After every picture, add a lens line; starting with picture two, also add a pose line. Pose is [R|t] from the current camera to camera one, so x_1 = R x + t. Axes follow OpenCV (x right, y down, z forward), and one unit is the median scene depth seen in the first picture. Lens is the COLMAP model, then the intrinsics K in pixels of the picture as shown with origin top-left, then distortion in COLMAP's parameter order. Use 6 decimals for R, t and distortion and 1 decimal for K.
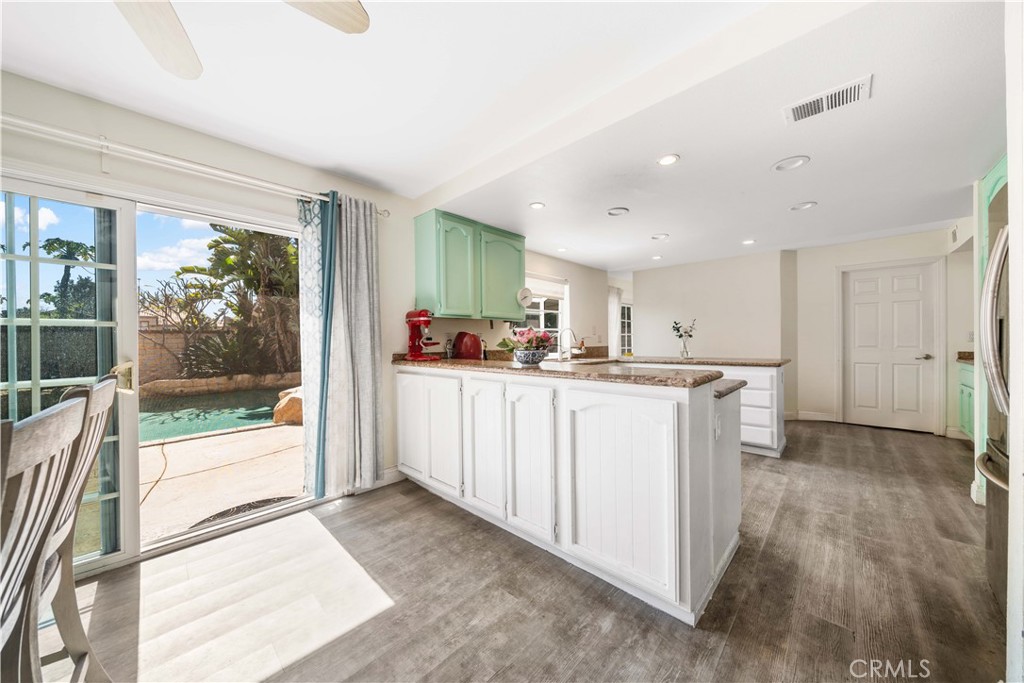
lens RADIAL K [[353.8, 0, 502.8], [0, 353.8, 338.9], [0, 0, 1]] dist [-0.007496, 0.000172]
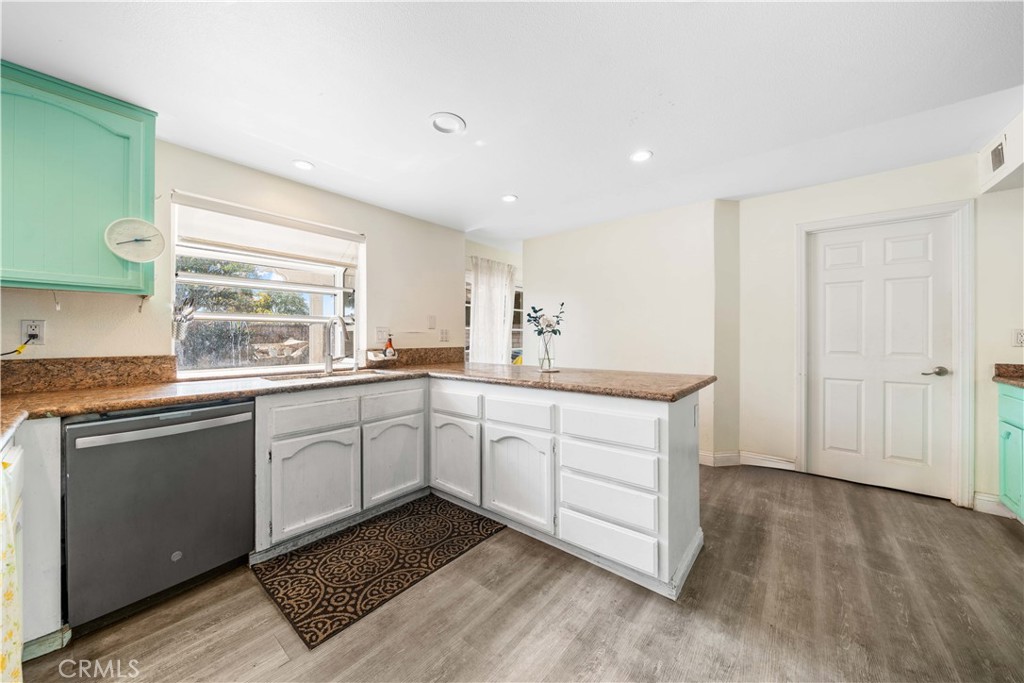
lens RADIAL K [[353.8, 0, 507.6], [0, 353.8, 335.1], [0, 0, 1]] dist [-0.007496, 0.000172]
pose [[0.997500, 0.009302, 0.070058, 0.659735], [-0.009298, 0.999957, -0.000392, -0.003874], [-0.070059, -0.000260, 0.997543, 0.693417]]
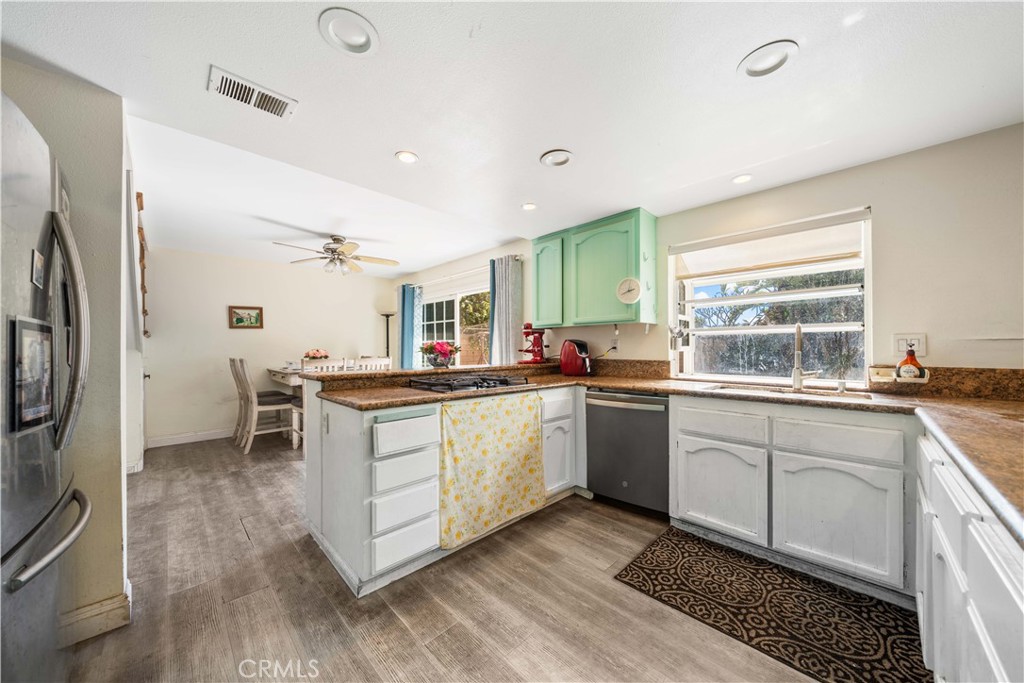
lens RADIAL K [[353.8, 0, 506.5], [0, 353.8, 344.9], [0, 0, 1]] dist [-0.007496, 0.000172]
pose [[-0.035416, -0.000079, -0.999373, 1.095337], [0.008192, 0.999966, -0.000369, -0.007375], [0.999339, -0.008200, -0.035415, 1.018406]]
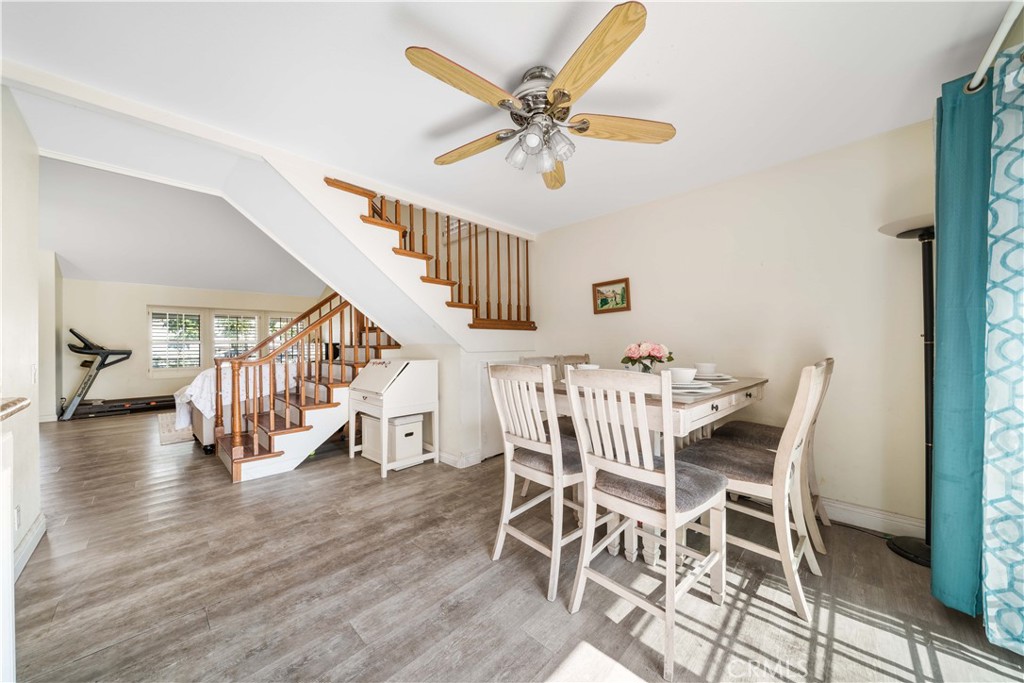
lens RADIAL K [[353.8, 0, 505.3], [0, 353.8, 343.6], [0, 0, 1]] dist [-0.007496, 0.000172]
pose [[-0.999808, 0.015800, -0.011632, -0.287869], [0.015881, 0.999850, -0.006928, 0.012193], [0.011521, -0.007112, -0.999908, 0.881729]]
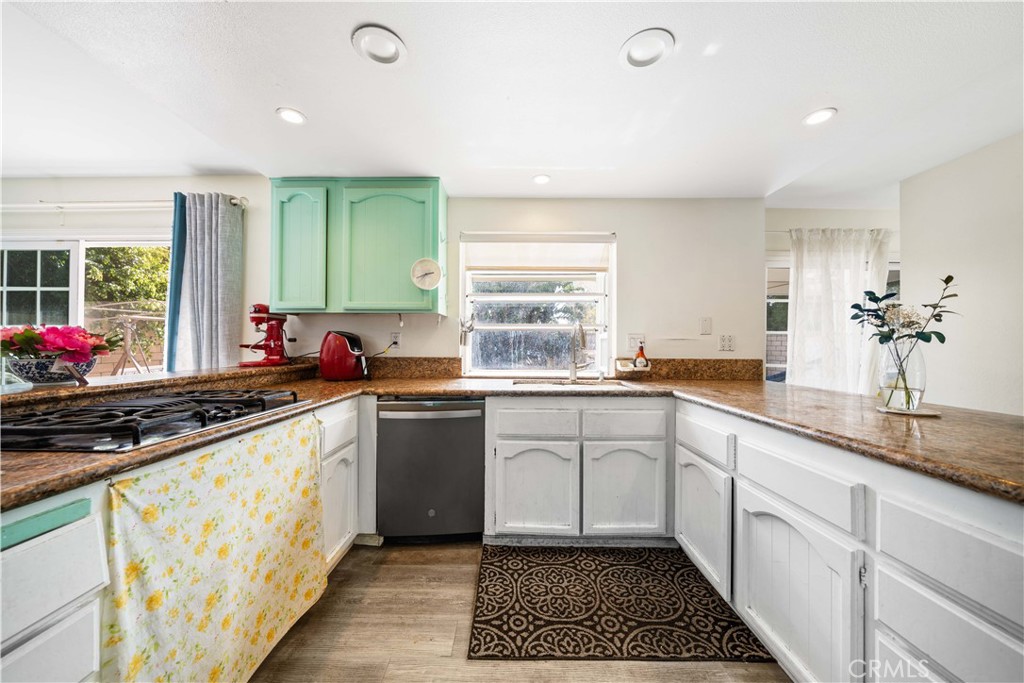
lens RADIAL K [[353.8, 0, 509.7], [0, 353.8, 341.0], [0, 0, 1]] dist [-0.007496, 0.000172]
pose [[0.687737, 0.007244, -0.725924, 0.812572], [-0.007196, 0.999969, 0.003162, -0.005368], [0.725924, 0.003049, 0.687768, 0.903088]]
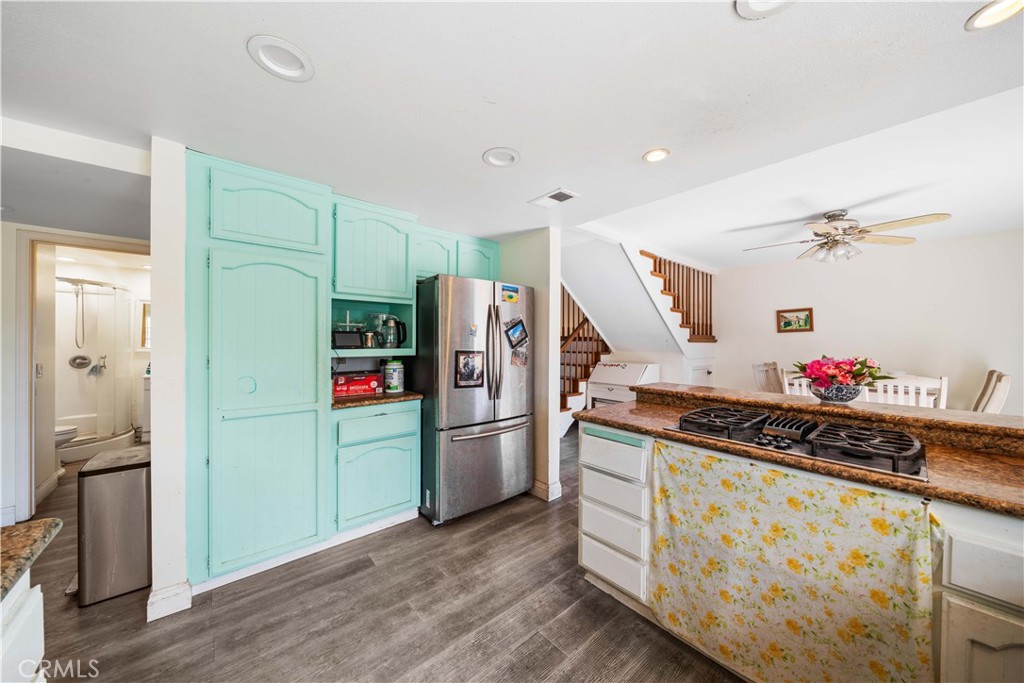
lens RADIAL K [[353.8, 0, 513.8], [0, 353.8, 342.3], [0, 0, 1]] dist [-0.007496, 0.000172]
pose [[-0.997320, 0.000989, 0.073151, 0.583446], [0.000882, 0.999998, -0.001502, -0.051306], [-0.073153, -0.001434, -0.997320, 1.463317]]
